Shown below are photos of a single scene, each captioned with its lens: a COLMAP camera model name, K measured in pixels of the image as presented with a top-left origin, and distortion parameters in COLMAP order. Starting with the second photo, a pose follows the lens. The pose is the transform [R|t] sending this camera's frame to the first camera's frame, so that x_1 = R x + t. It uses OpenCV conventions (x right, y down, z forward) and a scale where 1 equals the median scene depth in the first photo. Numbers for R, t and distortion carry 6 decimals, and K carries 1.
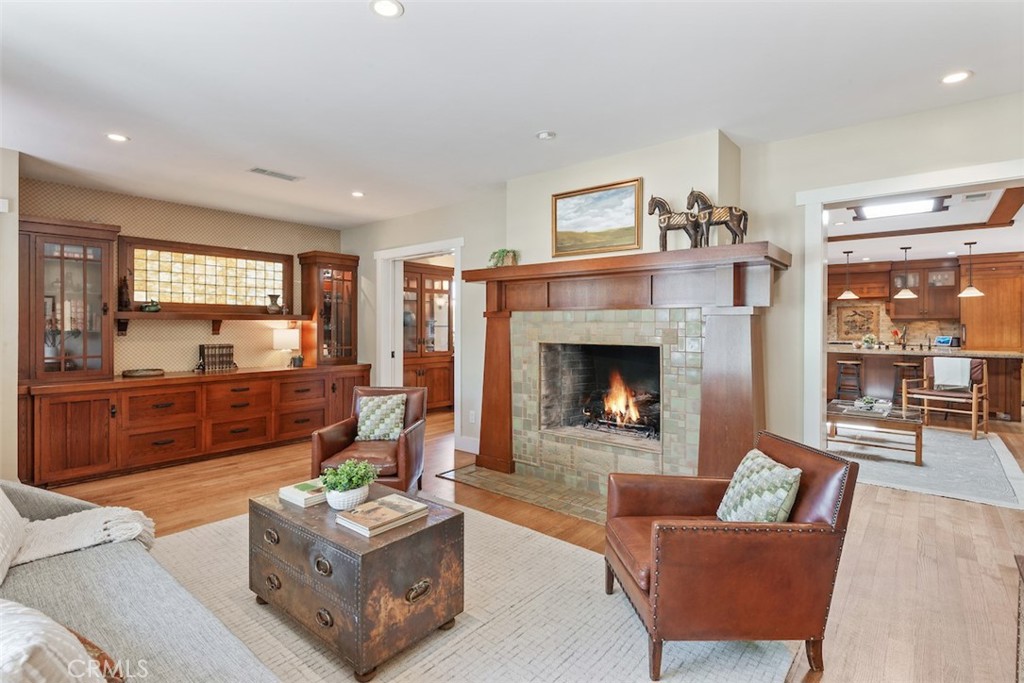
lens RADIAL K [[484.1, 0, 505.7], [0, 484.1, 323.2], [0, 0, 1]] dist [-0.006130, -0.003453]
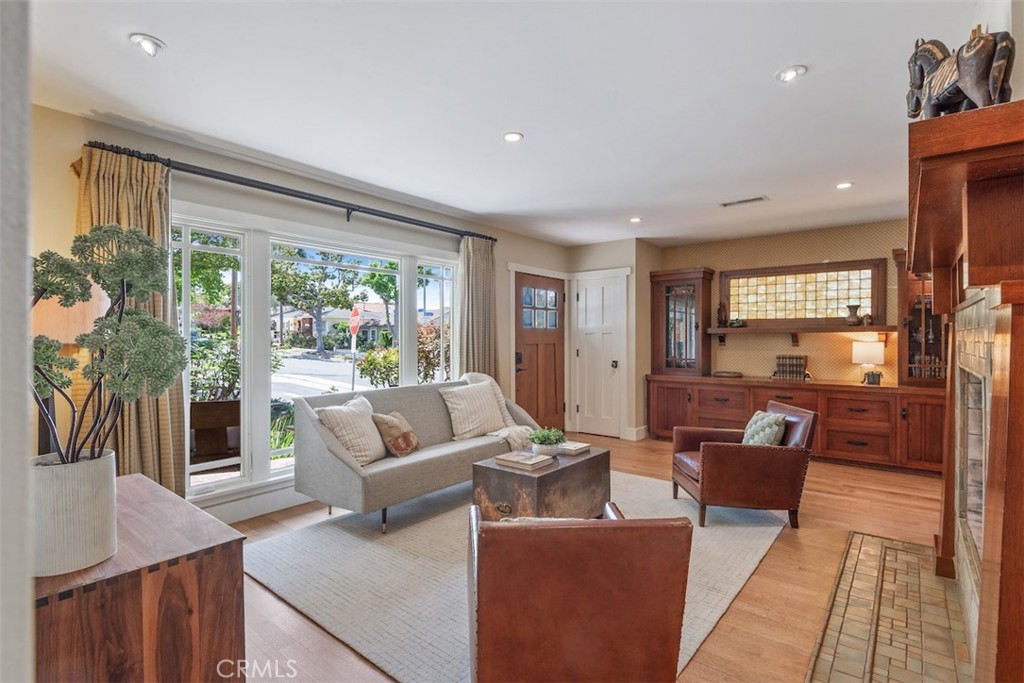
lens RADIAL K [[484.1, 0, 514.8], [0, 484.1, 339.9], [0, 0, 1]] dist [-0.006130, -0.003453]
pose [[0.018790, 0.003288, -0.999818, 0.531008], [0.007763, 0.999964, 0.003435, 0.000474], [0.999793, -0.007826, 0.018764, 0.385924]]
